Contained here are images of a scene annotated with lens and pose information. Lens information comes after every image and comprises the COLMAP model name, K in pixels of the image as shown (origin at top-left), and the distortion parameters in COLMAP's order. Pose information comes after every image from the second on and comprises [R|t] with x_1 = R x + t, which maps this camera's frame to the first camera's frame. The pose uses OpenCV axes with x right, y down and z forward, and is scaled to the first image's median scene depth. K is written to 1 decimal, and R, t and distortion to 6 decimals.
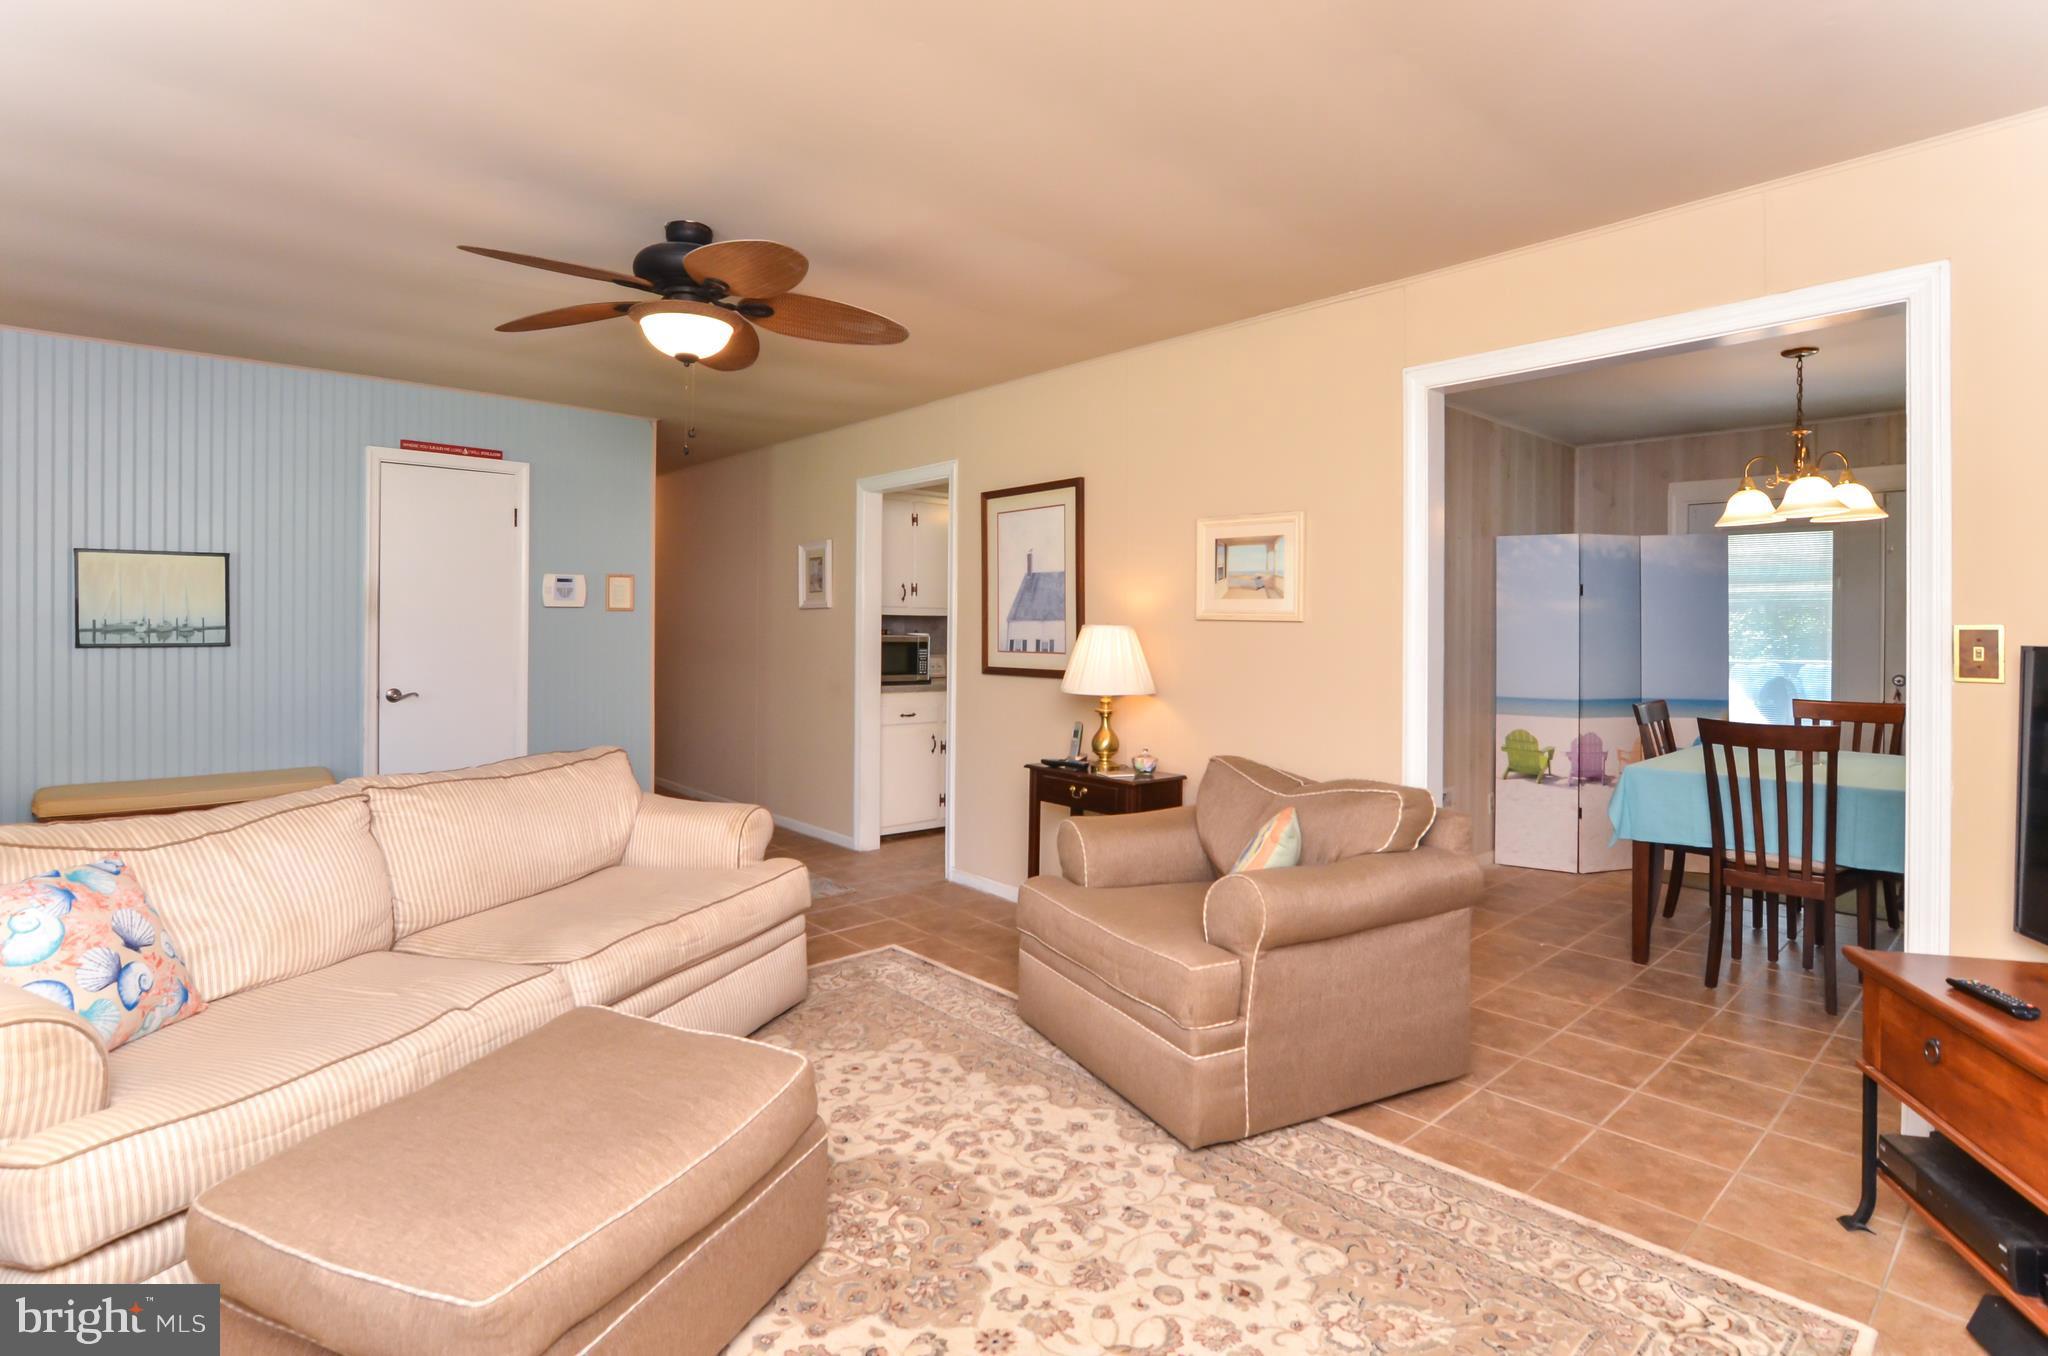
lens RADIAL K [[1005.1, 0, 1008.2], [0, 1005.1, 619.0], [0, 0, 1]] dist [-0.014366, 0.001234]
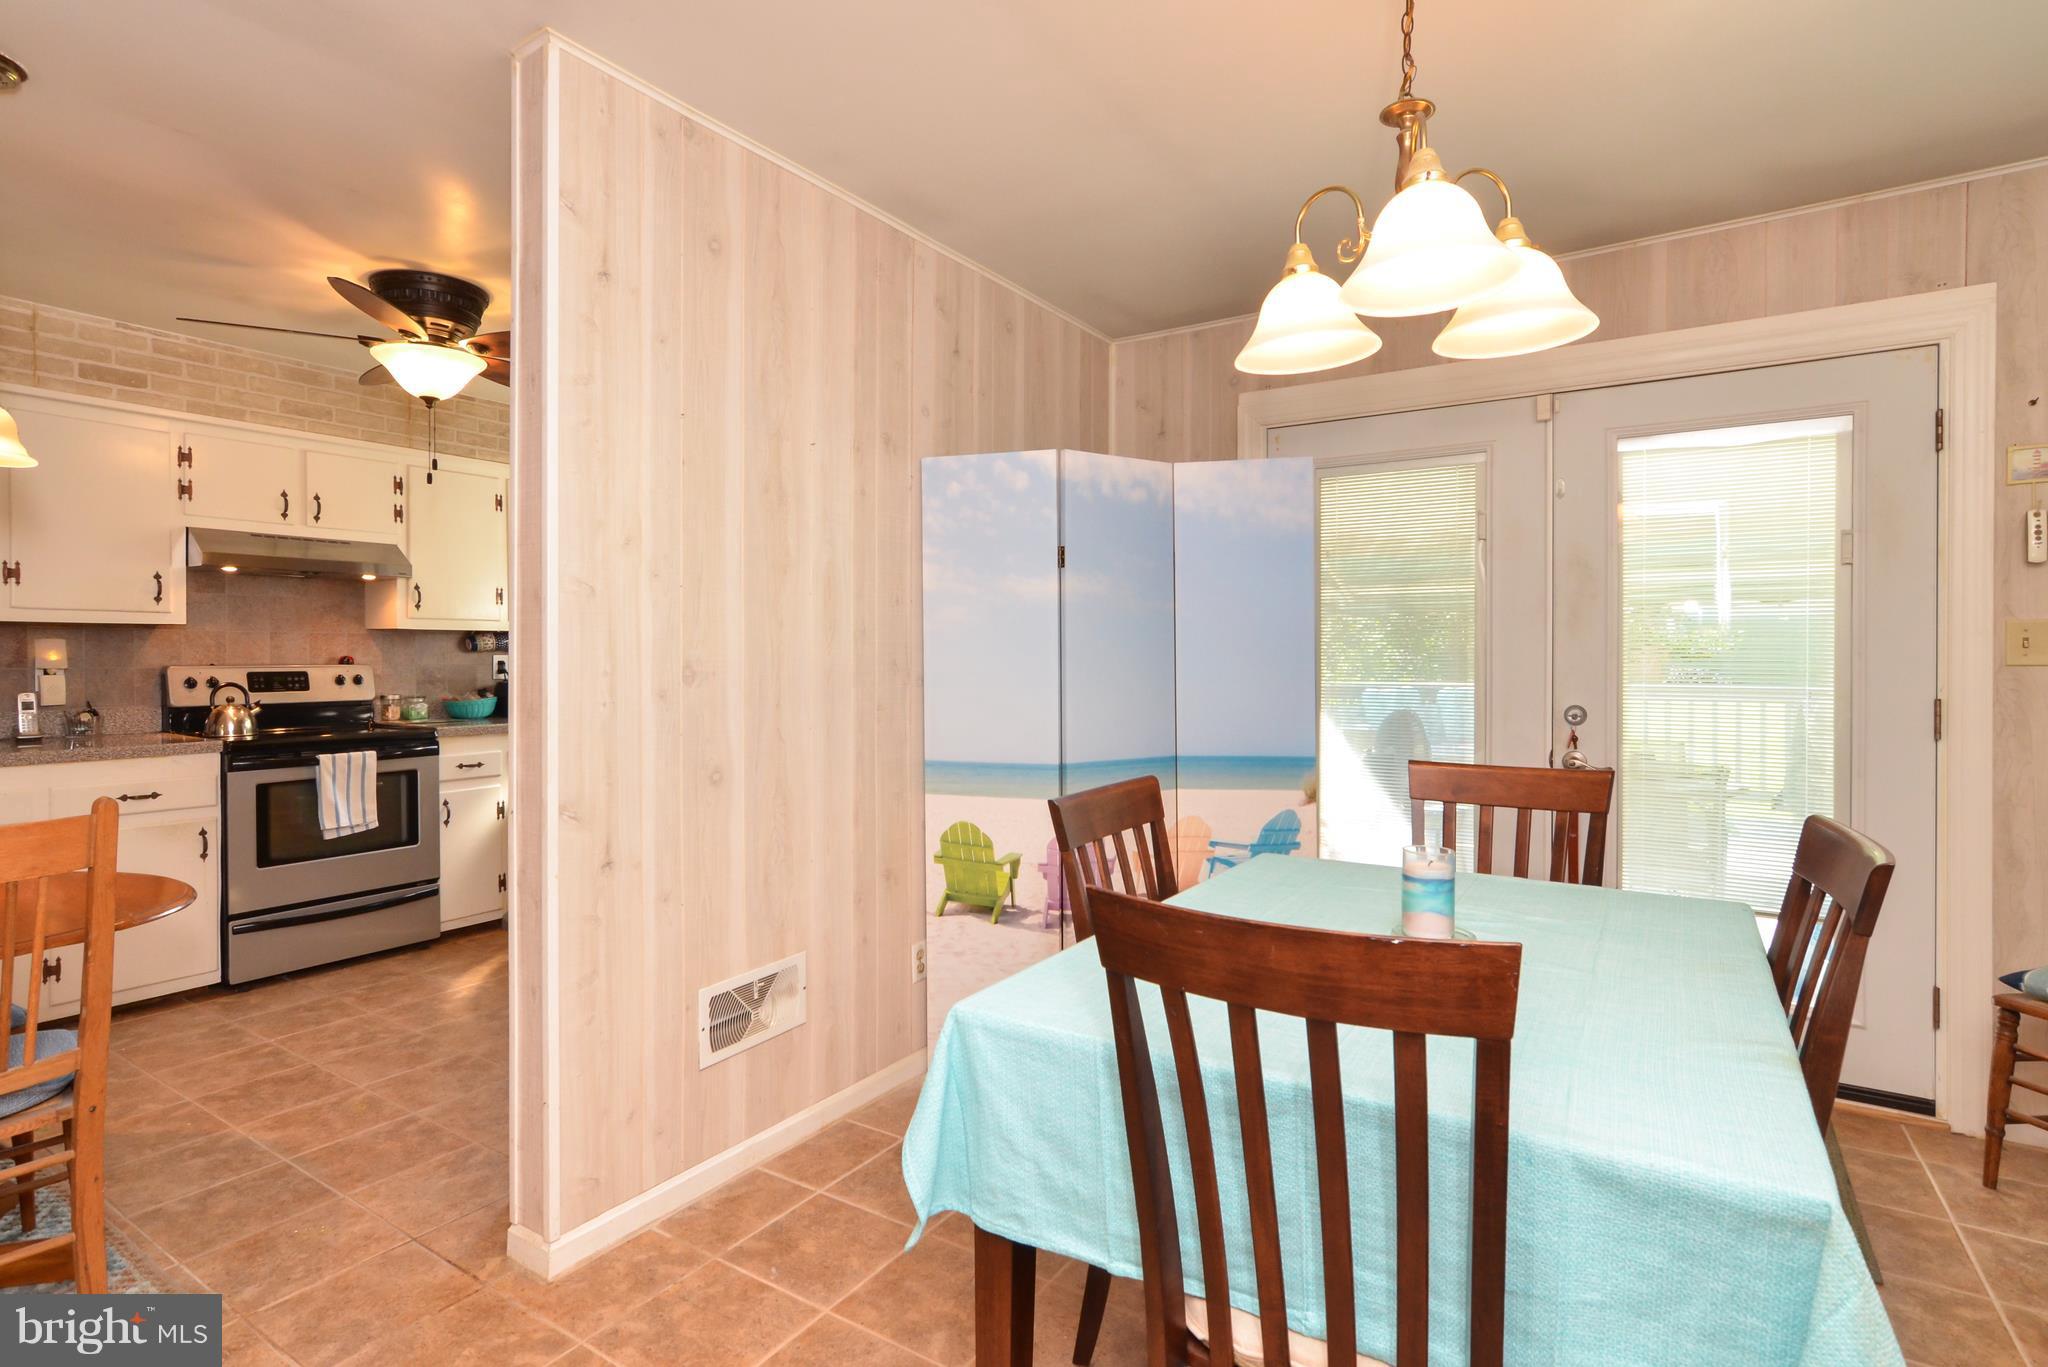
lens RADIAL K [[991.2, 0, 993.7], [0, 991.2, 664.8], [0, 0, 1]] dist [0.000460, 0.005012]
pose [[0.971079, -0.010974, 0.238506, 0.421409], [0.007742, 0.999865, 0.014487, 0.020391], [-0.238633, -0.012222, 0.971033, 0.511068]]
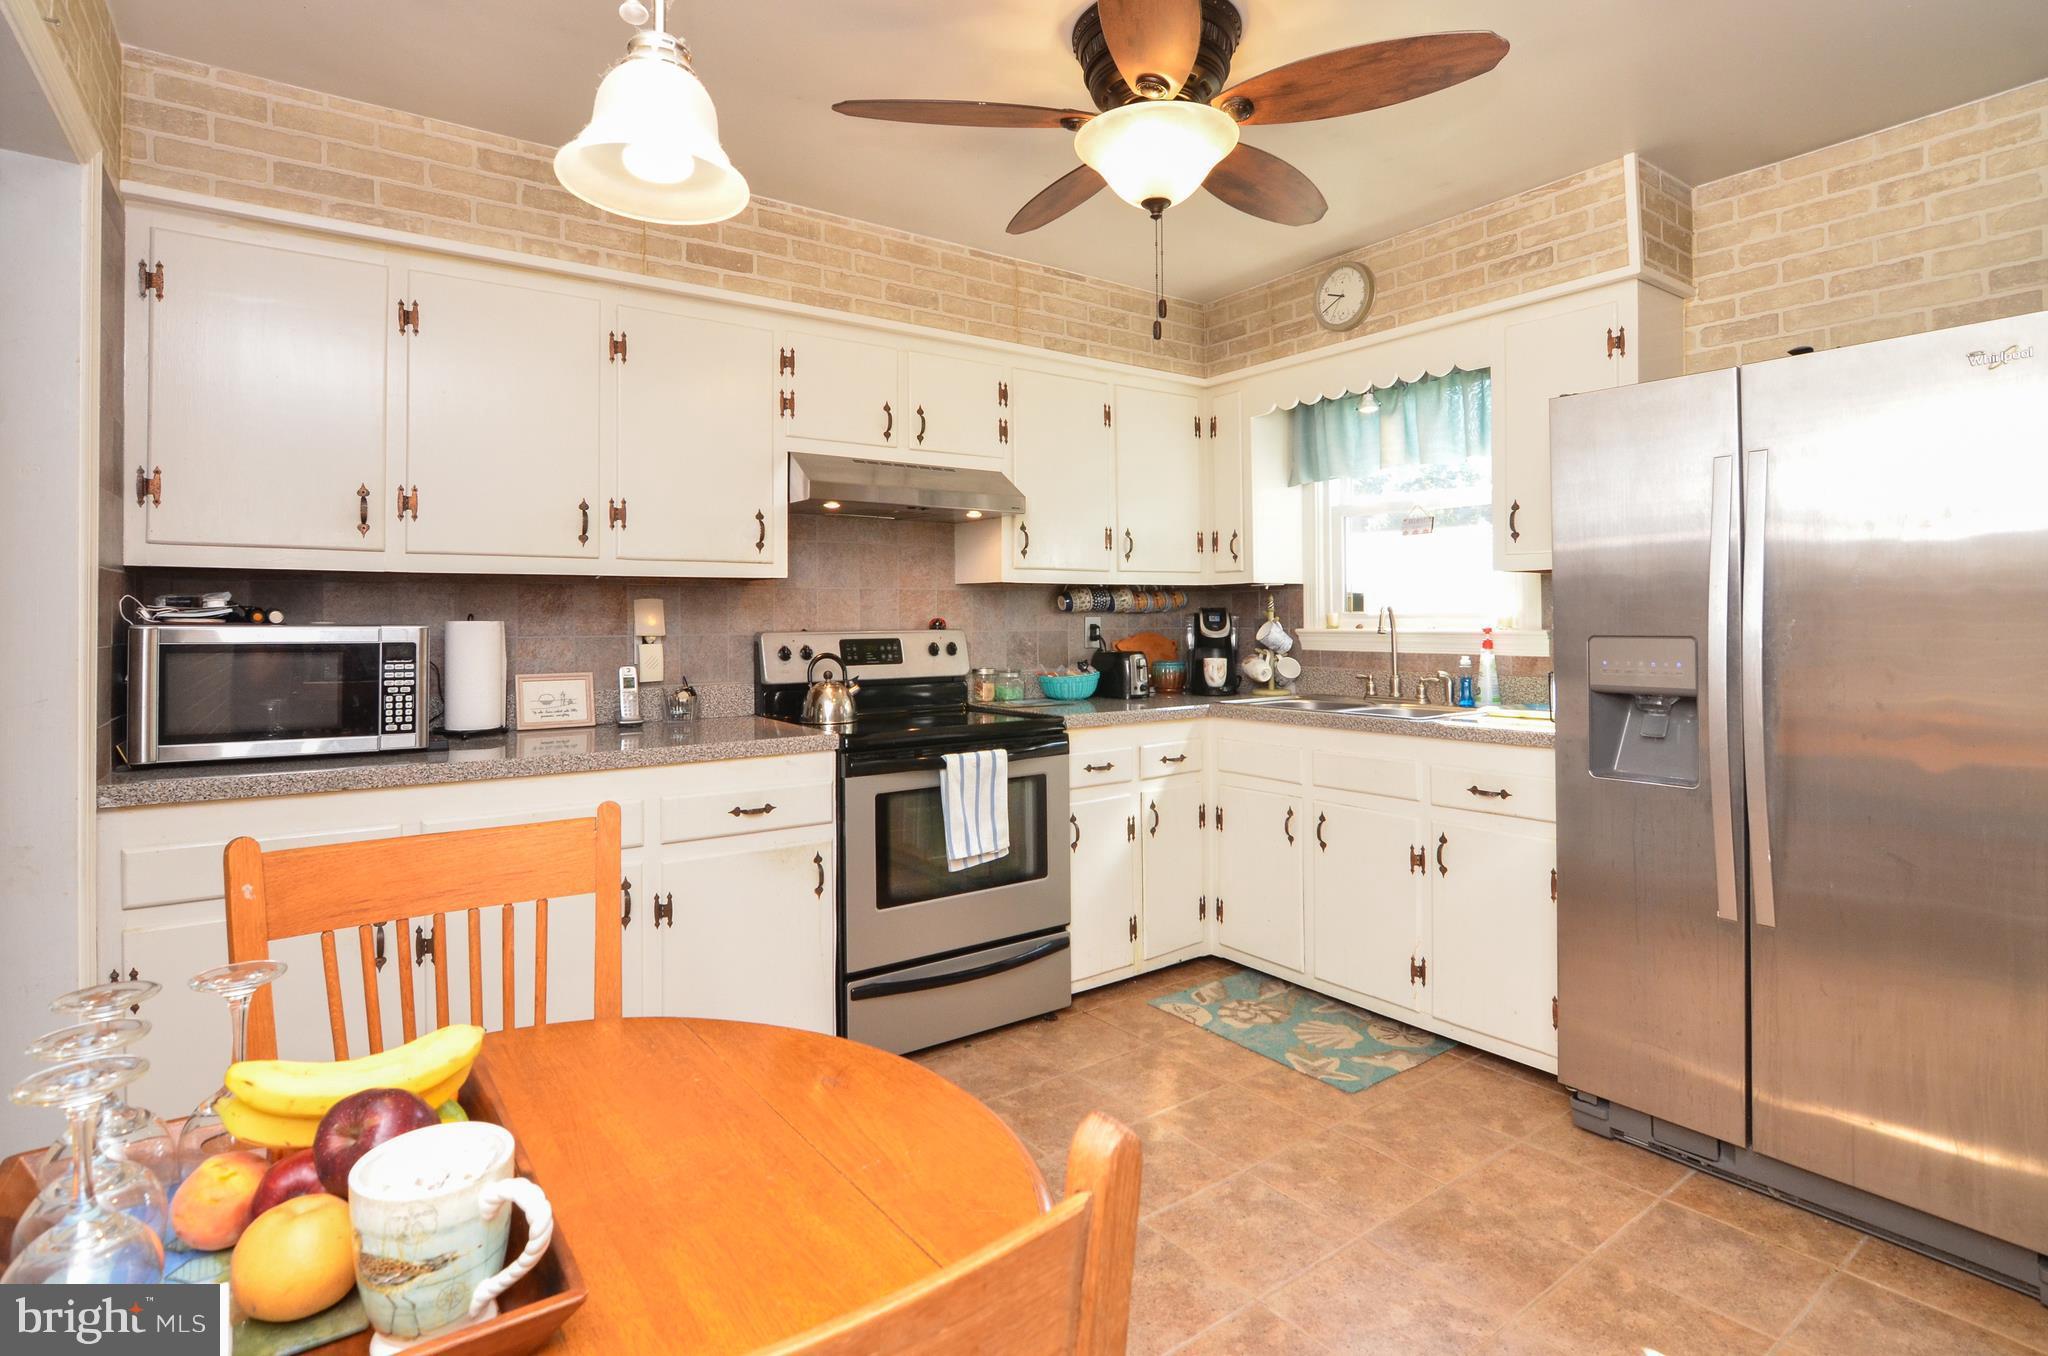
lens RADIAL K [[1005.1, 0, 1051.6], [0, 1005.1, 609.5], [0, 0, 1]] dist [-0.014366, 0.001234]
pose [[0.995955, -0.016824, -0.088264, 0.221172], [0.016144, 0.999834, -0.008414, 0.021674], [0.088391, 0.006956, 0.996062, 0.804752]]
